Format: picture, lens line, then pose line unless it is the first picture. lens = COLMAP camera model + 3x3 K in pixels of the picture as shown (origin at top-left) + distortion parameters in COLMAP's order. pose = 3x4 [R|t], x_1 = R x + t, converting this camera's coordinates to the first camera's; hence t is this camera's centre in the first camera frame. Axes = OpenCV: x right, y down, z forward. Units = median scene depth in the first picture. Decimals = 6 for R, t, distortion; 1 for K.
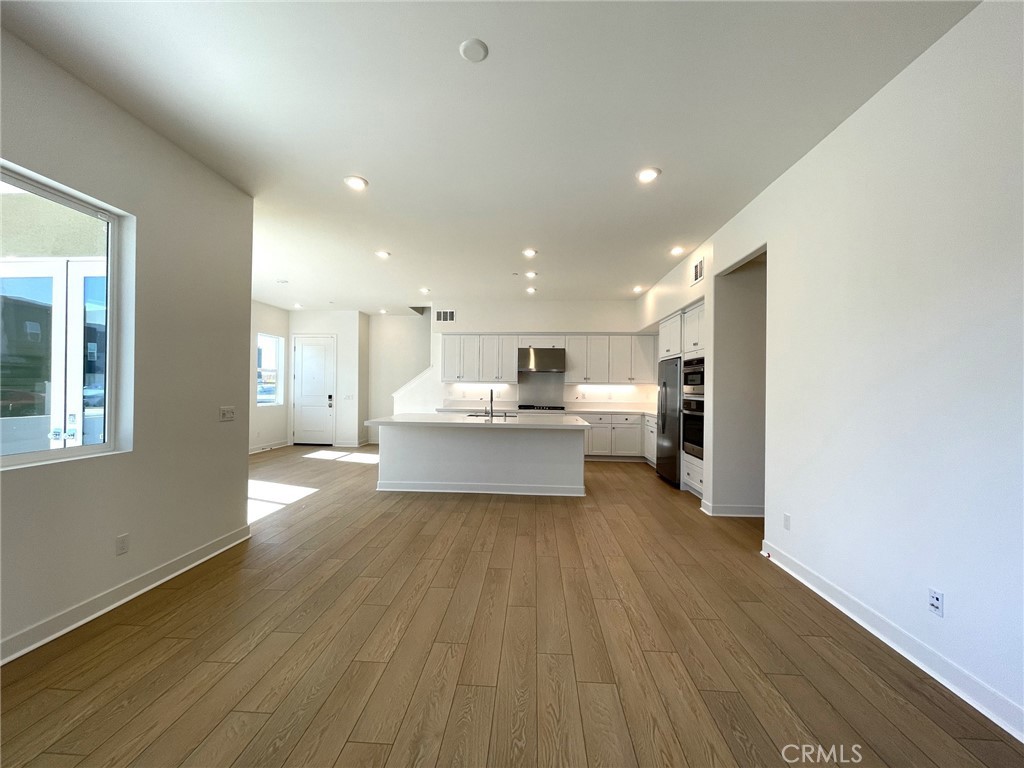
lens RADIAL K [[412.9, 0, 508.4], [0, 412.9, 386.7], [0, 0, 1]] dist [-0.003394, 0.001312]
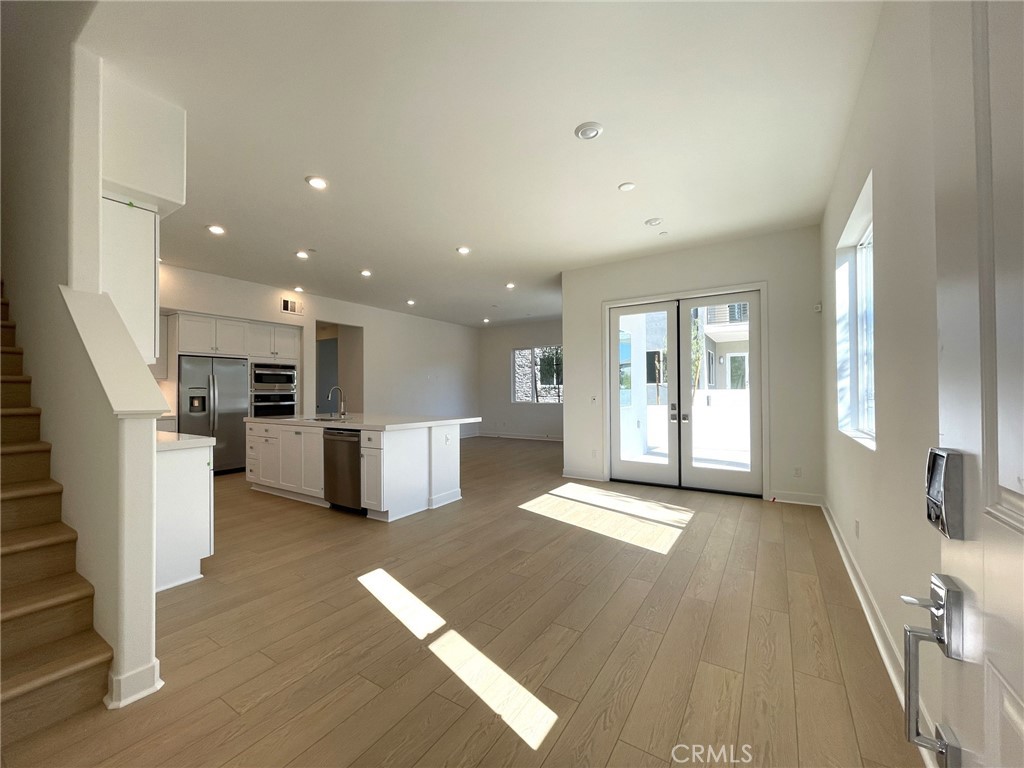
lens RADIAL K [[412.9, 0, 507.8], [0, 412.9, 387.1], [0, 0, 1]] dist [-0.003394, 0.001312]
pose [[-0.873574, 0.001559, 0.486689, -0.802690], [-0.003478, 0.999949, -0.009446, 0.016868], [-0.486679, -0.009944, -0.873524, 1.655130]]
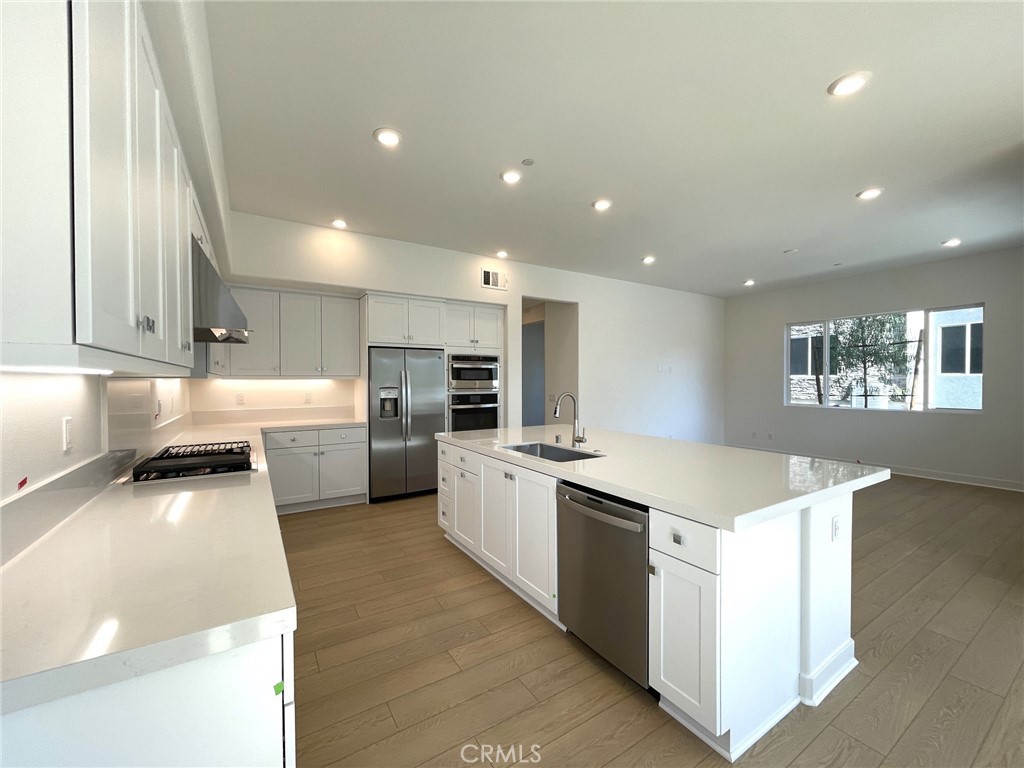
lens RADIAL K [[412.9, 0, 507.0], [0, 412.9, 387.6], [0, 0, 1]] dist [-0.003394, 0.001312]
pose [[-0.583626, -0.023648, 0.811678, -0.413805], [-0.005922, 0.999673, 0.024867, -0.010236], [-0.812001, 0.009706, -0.583576, 1.414052]]
